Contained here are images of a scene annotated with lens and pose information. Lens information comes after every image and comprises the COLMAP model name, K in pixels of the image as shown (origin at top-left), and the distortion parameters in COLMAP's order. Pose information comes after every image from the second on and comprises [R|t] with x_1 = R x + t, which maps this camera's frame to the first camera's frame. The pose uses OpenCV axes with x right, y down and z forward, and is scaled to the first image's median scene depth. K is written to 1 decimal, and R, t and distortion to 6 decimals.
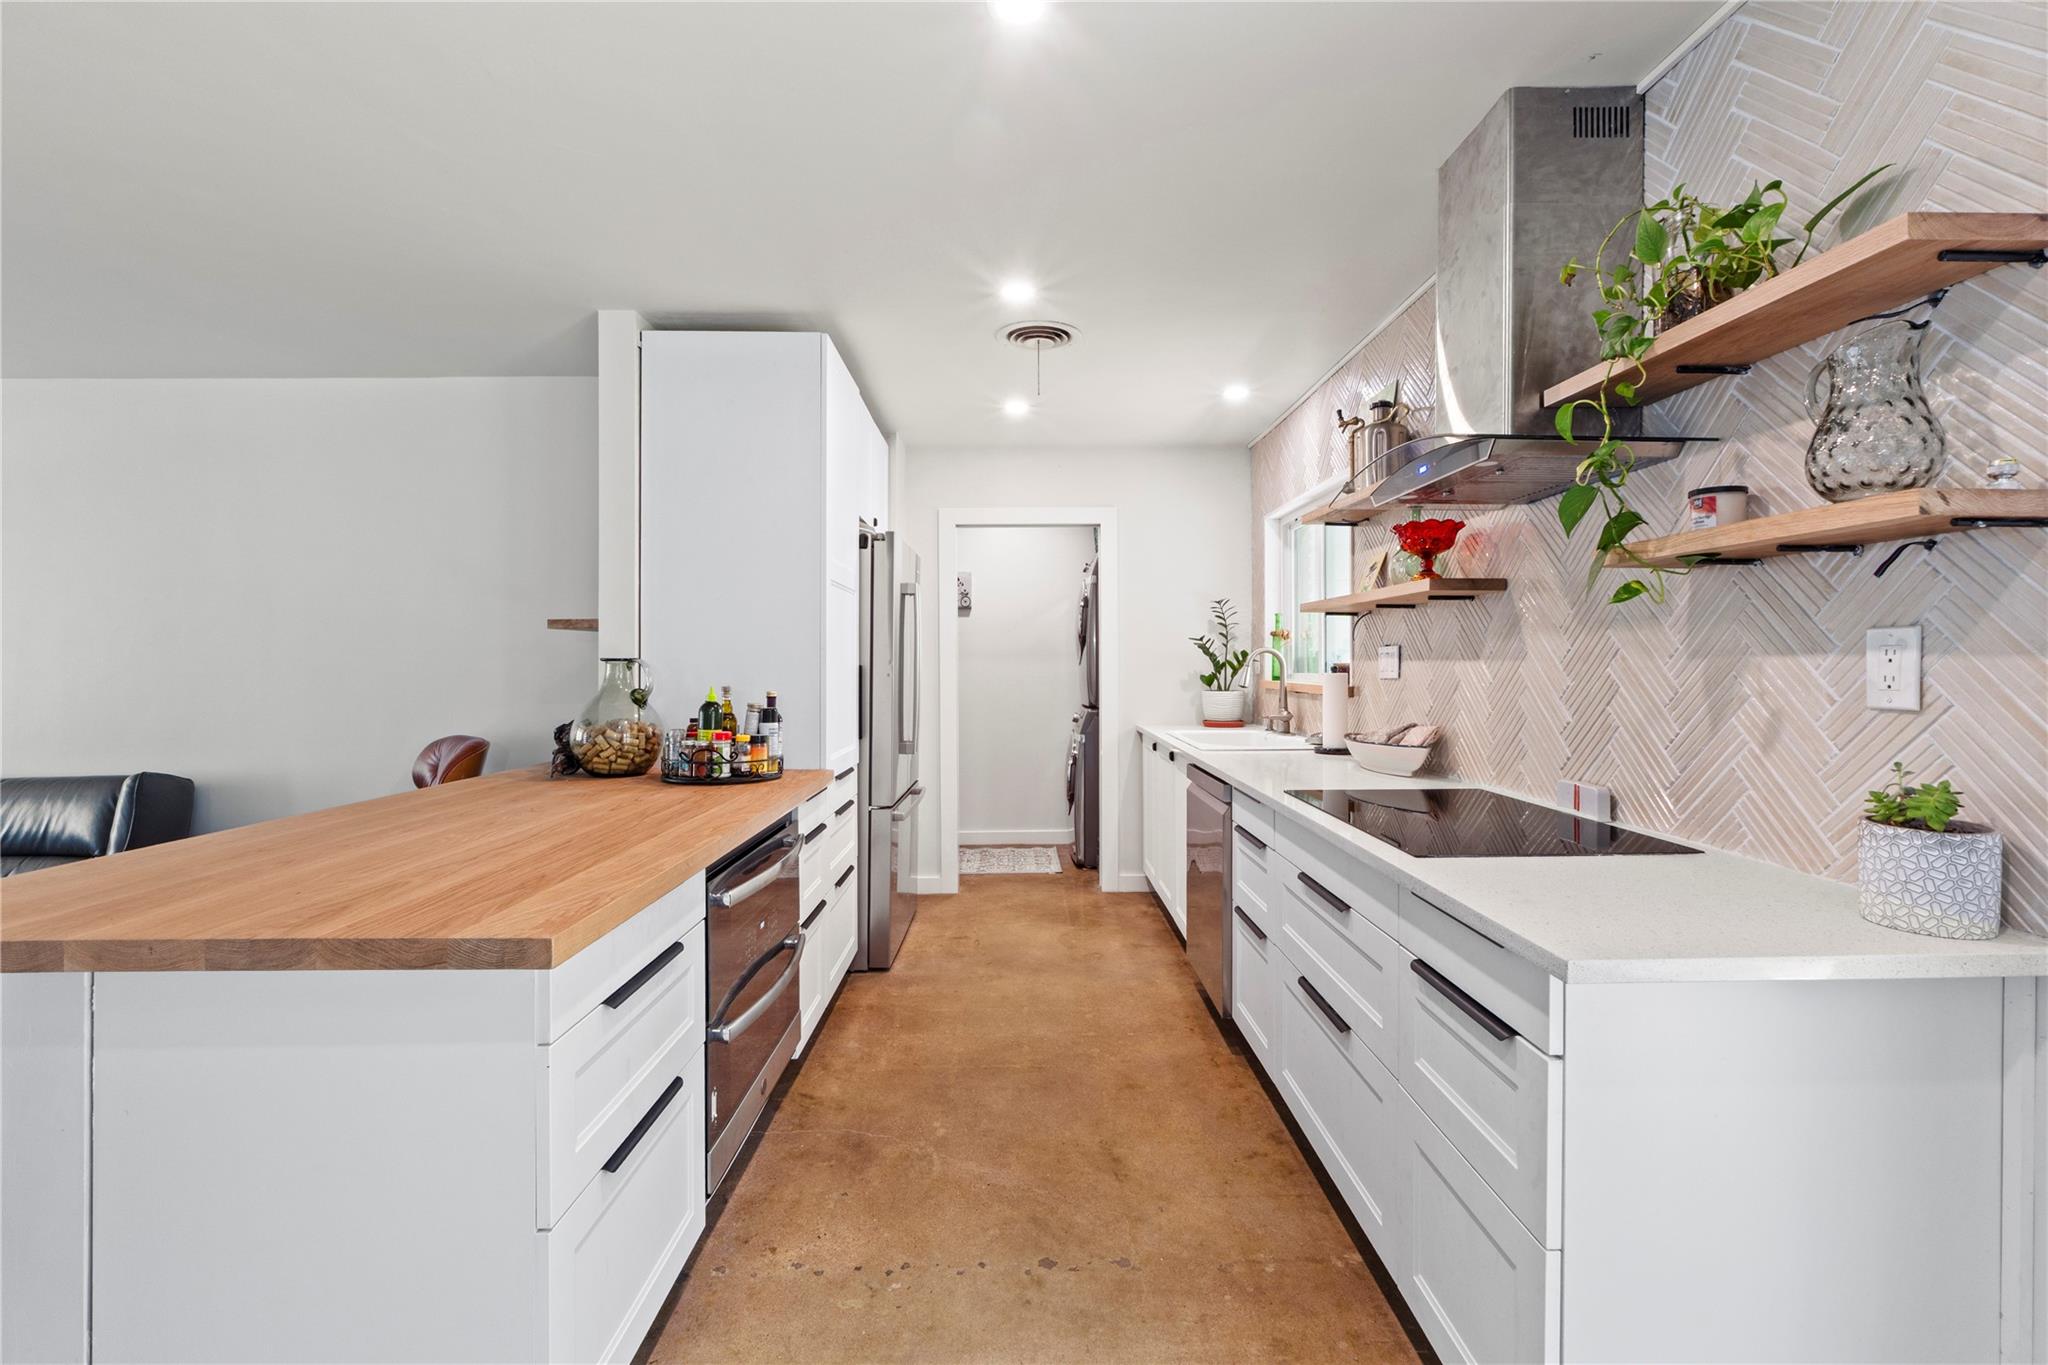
lens RADIAL K [[879.0, 0, 1028.5], [0, 879.0, 663.3], [0, 0, 1]] dist [-0.007940, 0.000051]
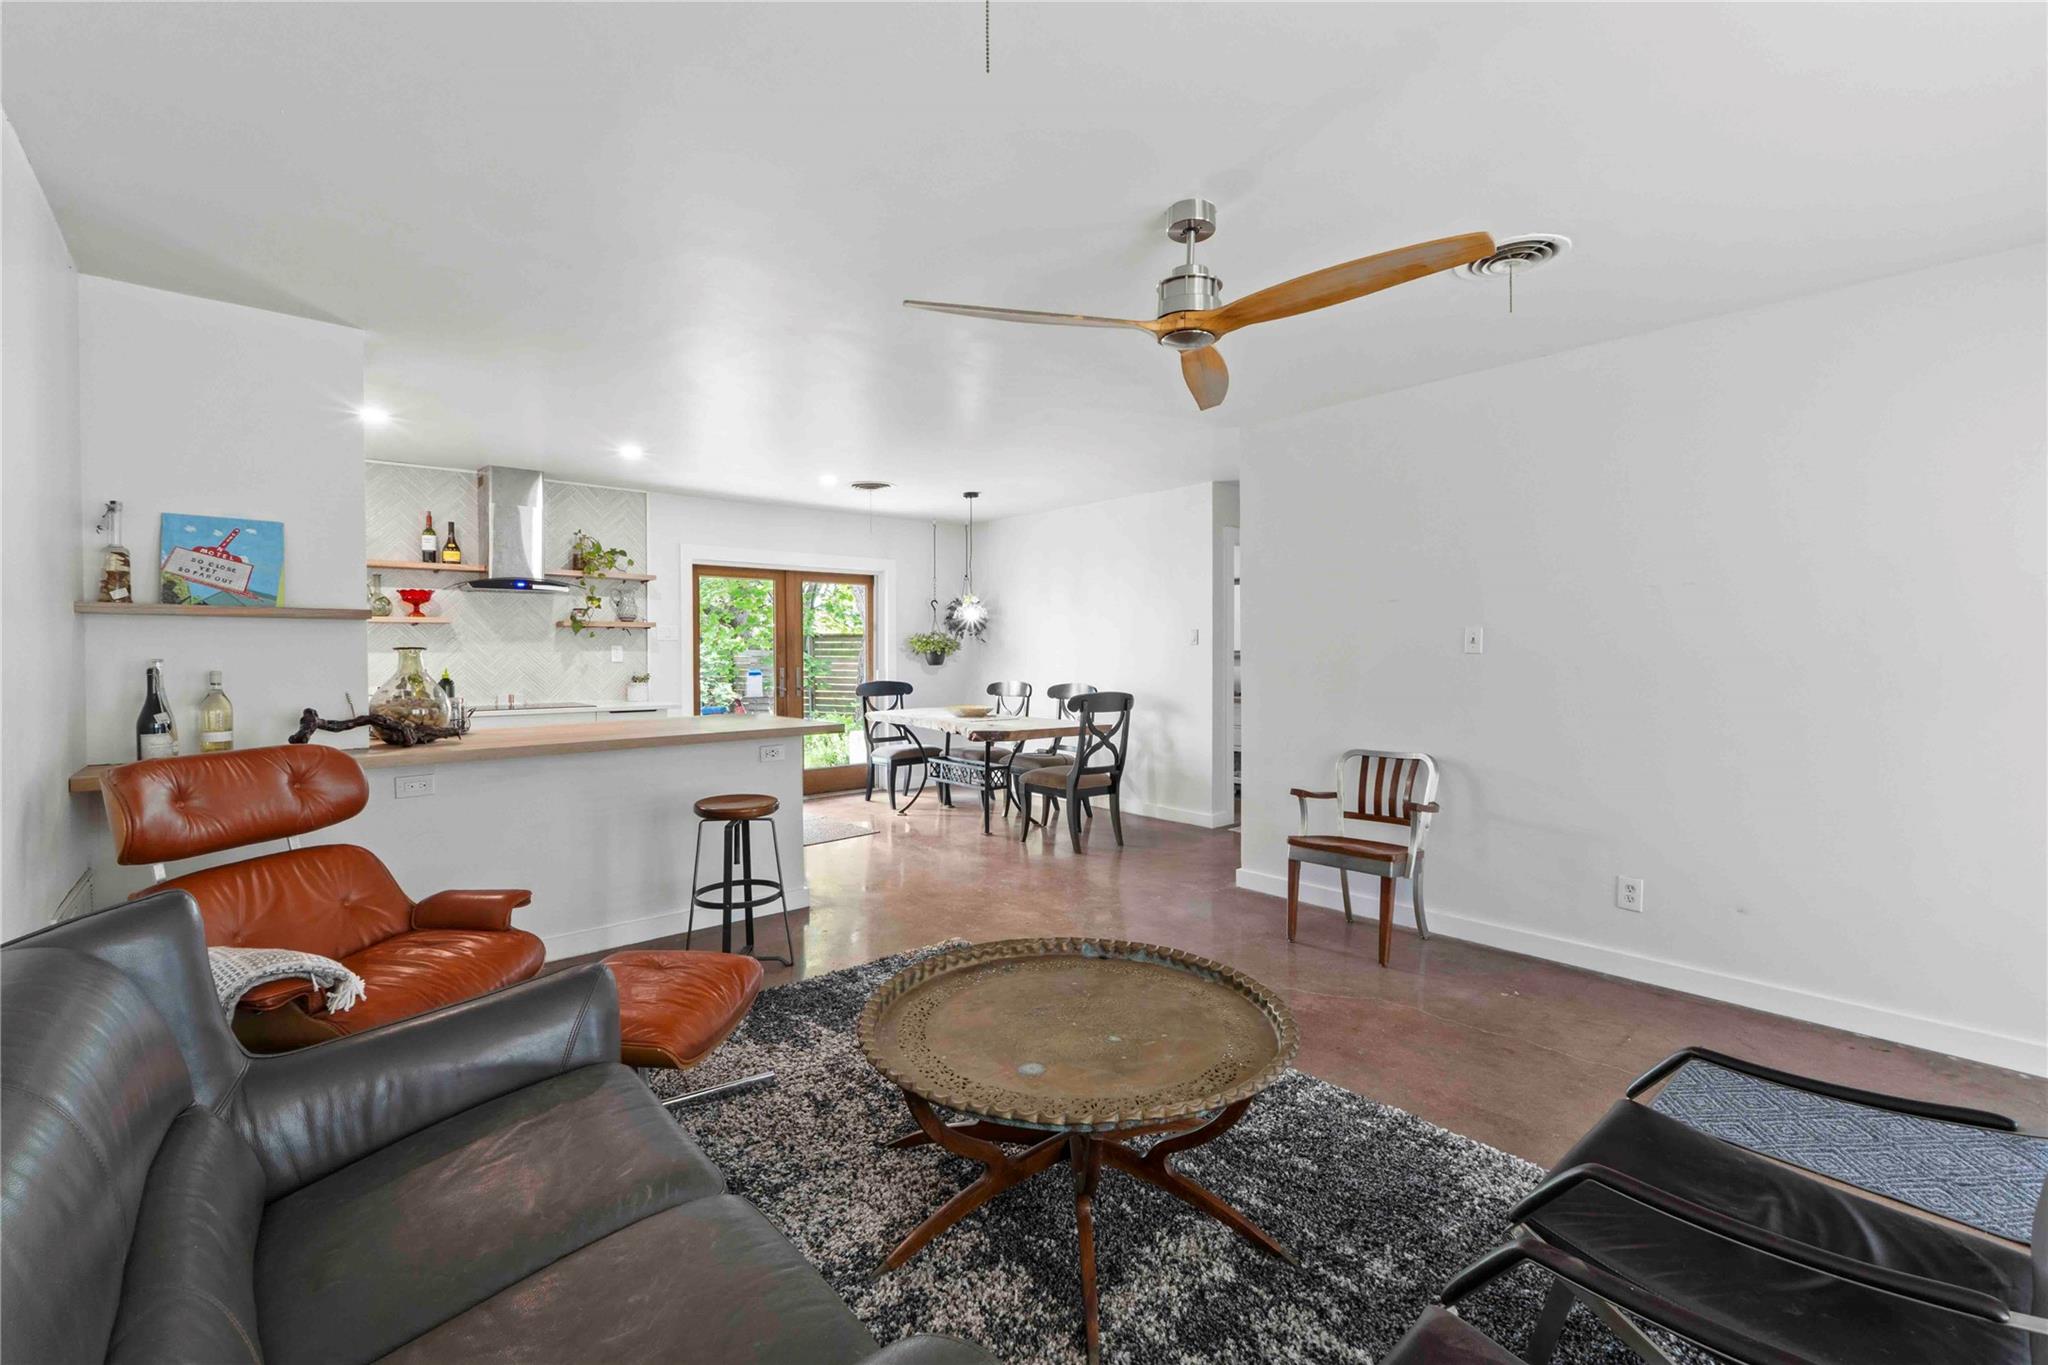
lens RADIAL K [[867.6, 0, 1019.5], [0, 867.6, 669.1], [0, 0, 1]] dist [-0.006429, -0.000565]
pose [[-0.647522, -0.010080, 0.761980, -2.058684], [0.007496, 0.999780, 0.019596, 0.006574], [-0.762010, 0.018400, -0.647304, 1.196216]]
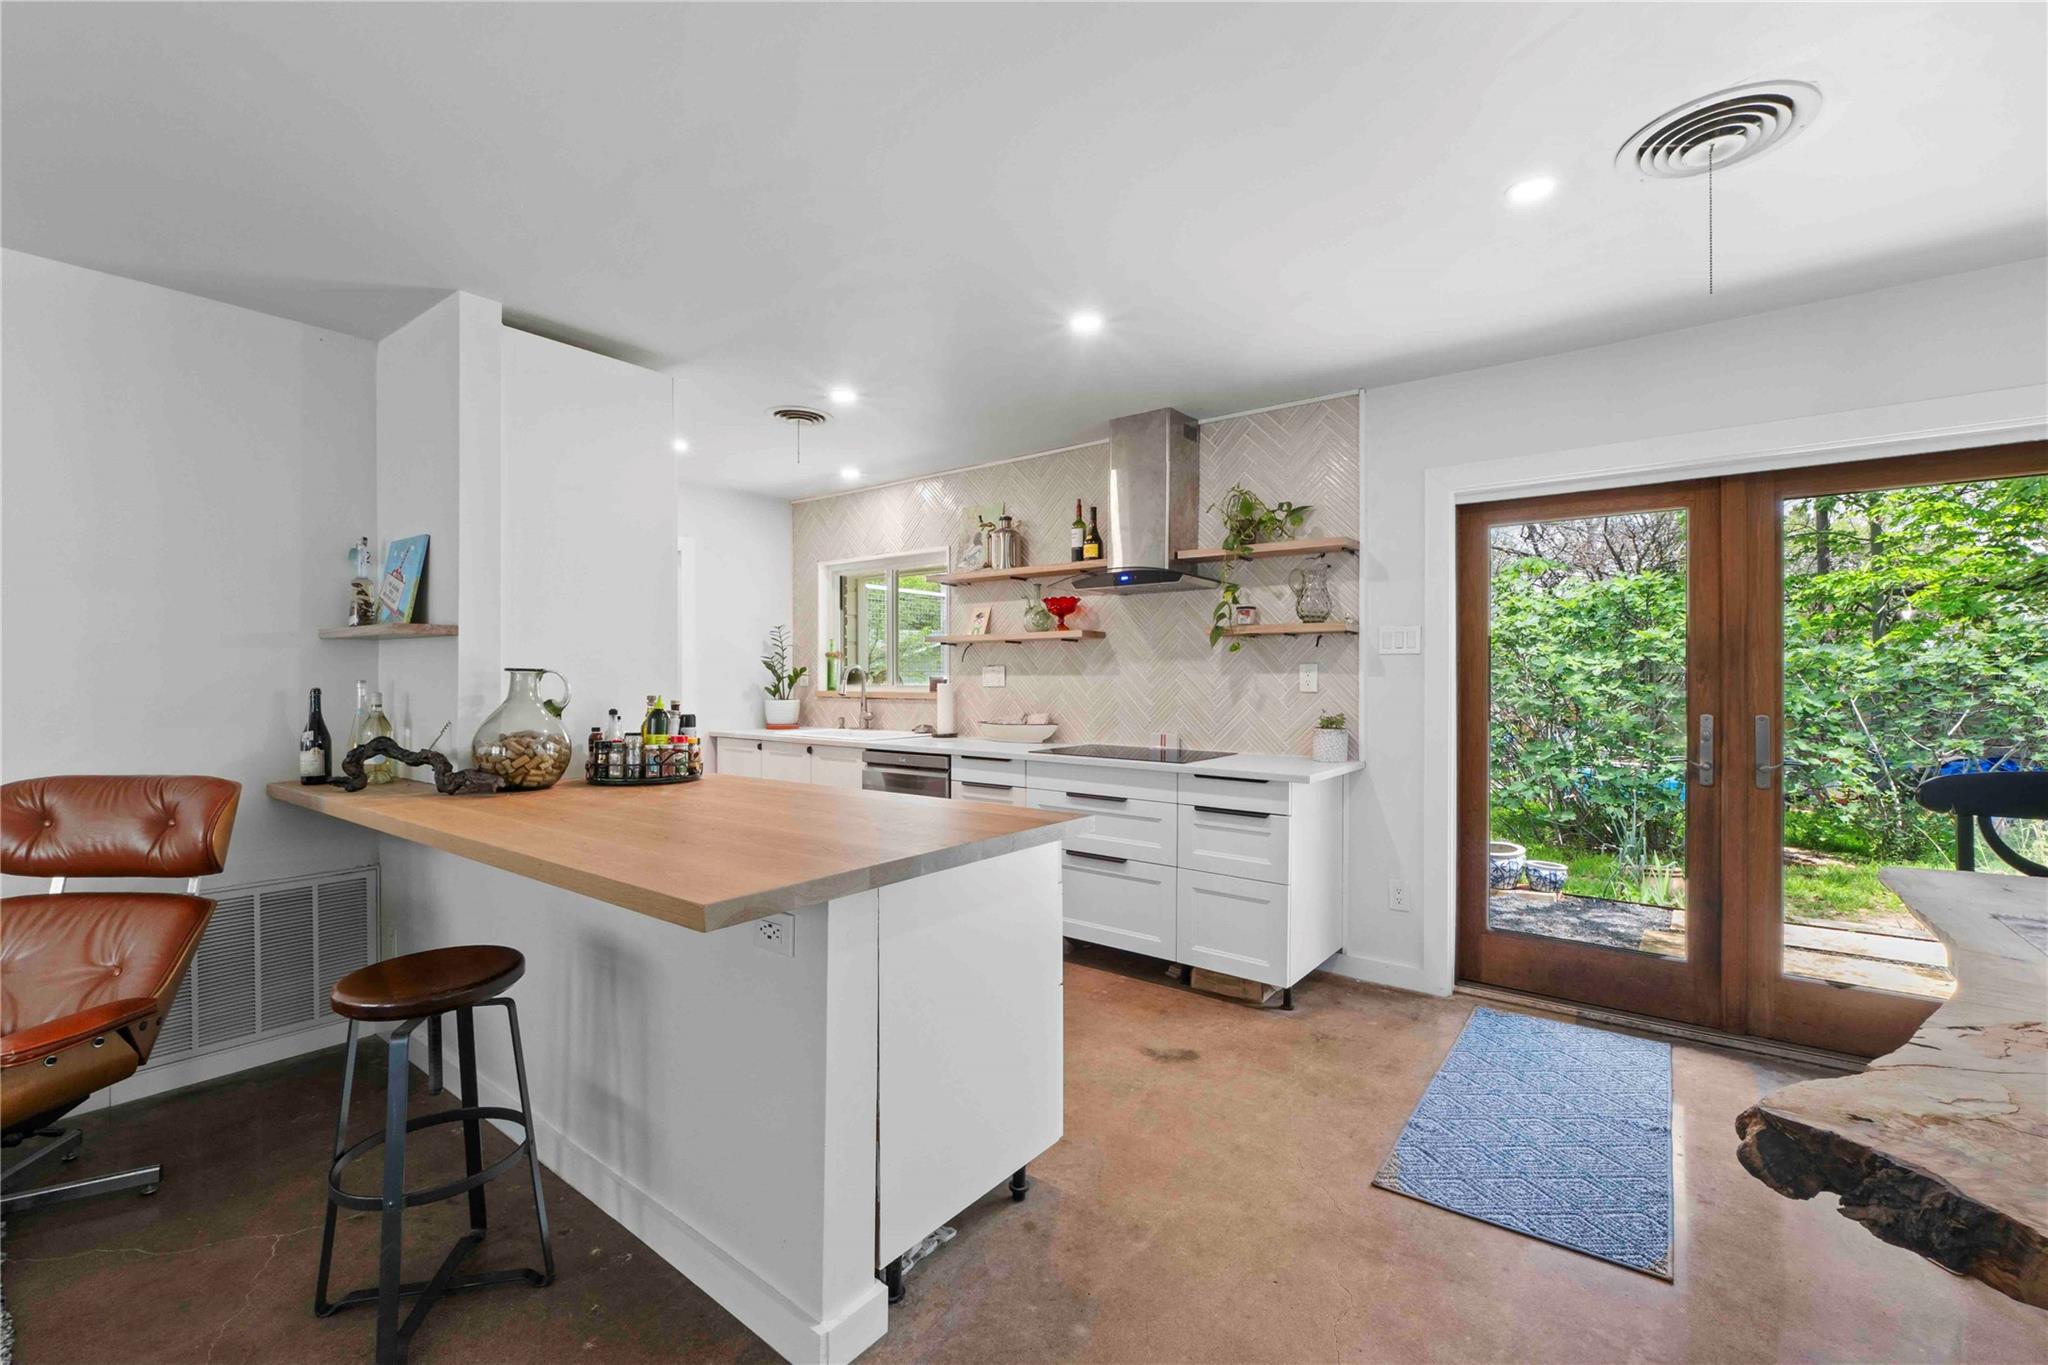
lens RADIAL K [[864.9, 0, 1019.0], [0, 864.9, 679.0], [0, 0, 1]] dist [-0.006569, -0.000350]
pose [[0.625742, 0.002057, 0.780027, -0.918805], [-0.001432, 0.999998, -0.001489, 0.007205], [-0.780029, -0.000185, 0.625743, -0.025135]]
